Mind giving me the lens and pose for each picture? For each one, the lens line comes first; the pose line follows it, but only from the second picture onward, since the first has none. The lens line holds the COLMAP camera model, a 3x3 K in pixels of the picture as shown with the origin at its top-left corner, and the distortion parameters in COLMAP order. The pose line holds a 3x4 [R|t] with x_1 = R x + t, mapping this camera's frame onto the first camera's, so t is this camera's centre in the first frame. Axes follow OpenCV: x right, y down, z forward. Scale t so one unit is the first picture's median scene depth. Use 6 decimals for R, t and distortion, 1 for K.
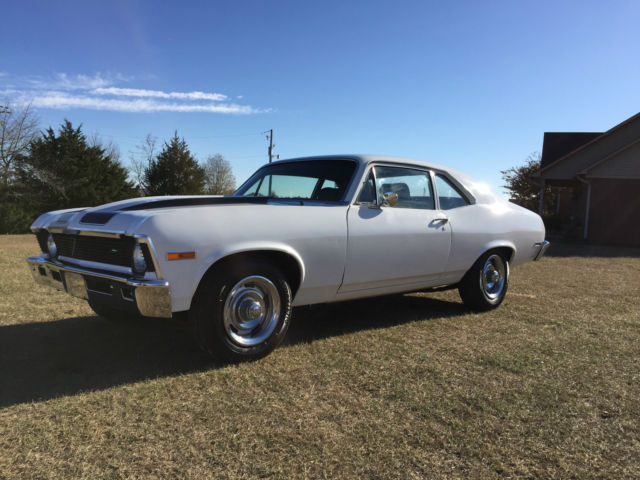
lens RADIAL K [[549.7, 0, 316.4], [0, 549.7, 245.8], [0, 0, 1]] dist [0.080629, -0.104730]
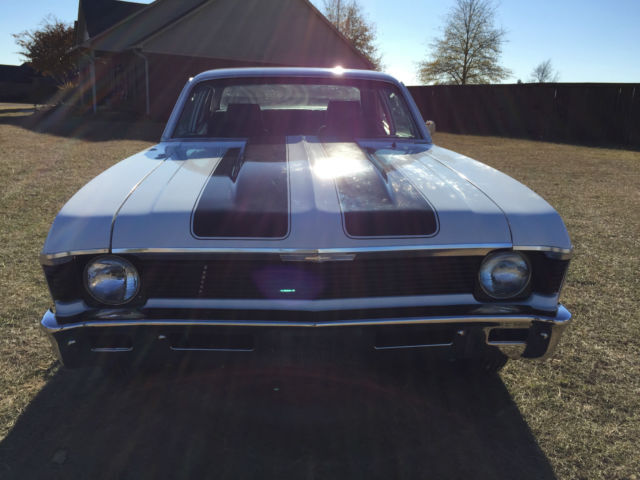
lens RADIAL K [[549.7, 0, 313.1], [0, 549.7, 239.0], [0, 0, 1]] dist [0.080629, -0.104730]
pose [[0.638487, -0.212342, 0.739760, -0.584462], [0.043390, 0.969589, 0.240863, -0.117260], [-0.768409, -0.121690, 0.628283, 0.484472]]
